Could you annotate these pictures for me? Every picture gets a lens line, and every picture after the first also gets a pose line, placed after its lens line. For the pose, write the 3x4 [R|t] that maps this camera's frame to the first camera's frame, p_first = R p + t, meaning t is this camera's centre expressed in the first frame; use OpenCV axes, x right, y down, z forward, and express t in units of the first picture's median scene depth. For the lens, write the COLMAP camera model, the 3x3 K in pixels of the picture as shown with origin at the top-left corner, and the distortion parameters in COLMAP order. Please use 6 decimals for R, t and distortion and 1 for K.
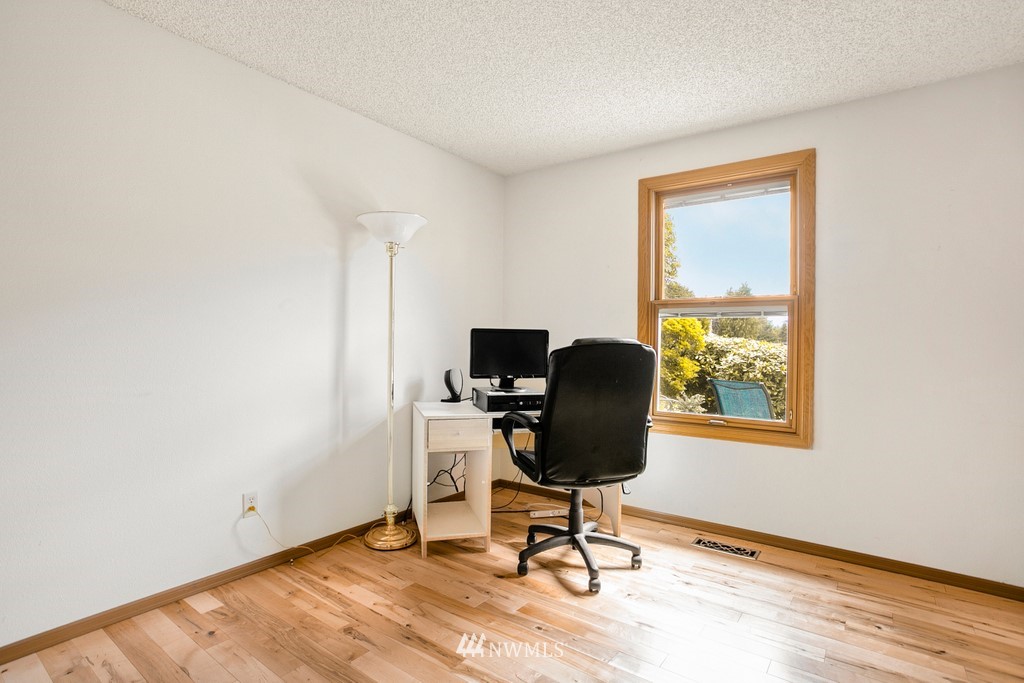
lens RADIAL K [[495.0, 0, 514.7], [0, 495.0, 333.7], [0, 0, 1]] dist [-0.076861, 0.034930]
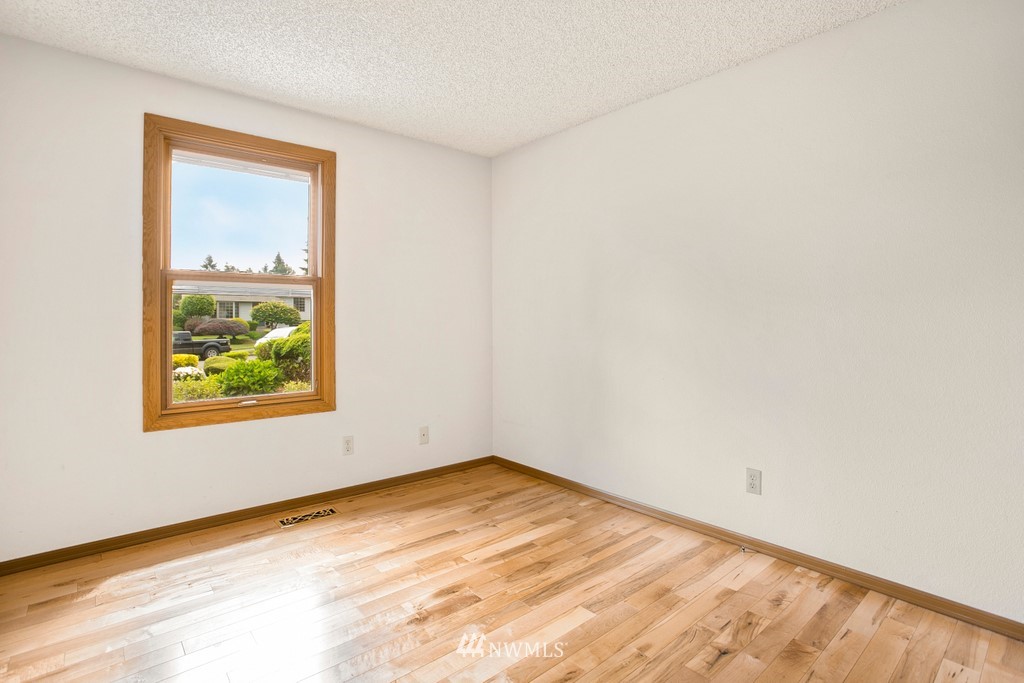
lens RADIAL K [[495.0, 0, 514.7], [0, 495.0, 333.7], [0, 0, 1]] dist [-0.076861, 0.034930]
pose [[0.250010, -0.036770, 0.967545, -0.403804], [-0.017766, 0.998936, 0.042554, -0.006403], [-0.968080, -0.027828, 0.249091, 0.272517]]
